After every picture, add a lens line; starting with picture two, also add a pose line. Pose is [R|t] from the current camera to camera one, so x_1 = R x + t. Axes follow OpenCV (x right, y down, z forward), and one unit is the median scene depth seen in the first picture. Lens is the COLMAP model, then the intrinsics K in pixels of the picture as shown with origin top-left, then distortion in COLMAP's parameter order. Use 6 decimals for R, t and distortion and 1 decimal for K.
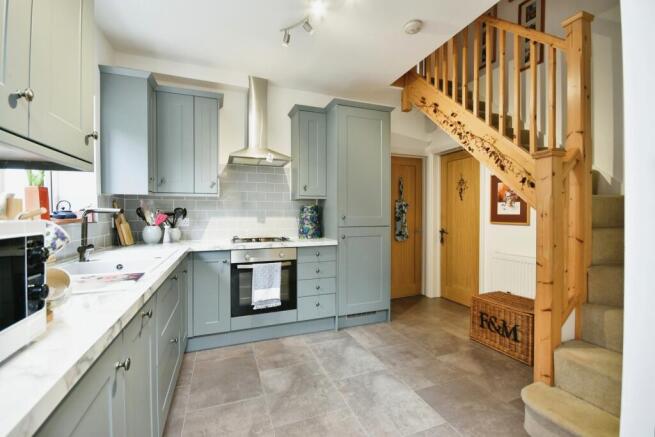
lens RADIAL K [[284.1, 0, 326.9], [0, 284.1, 216.7], [0, 0, 1]] dist [-0.003254, -0.003831]
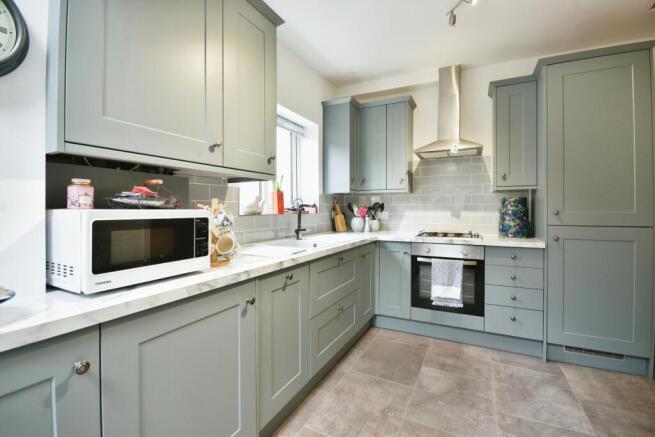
lens RADIAL K [[284.1, 0, 333.1], [0, 284.1, 208.1], [0, 0, 1]] dist [-0.003254, -0.003831]
pose [[0.680396, 0.000087, -0.732845, 0.230351], [-0.008241, 0.999938, -0.007533, 0.001376], [0.732798, 0.011165, 0.680354, 0.070143]]
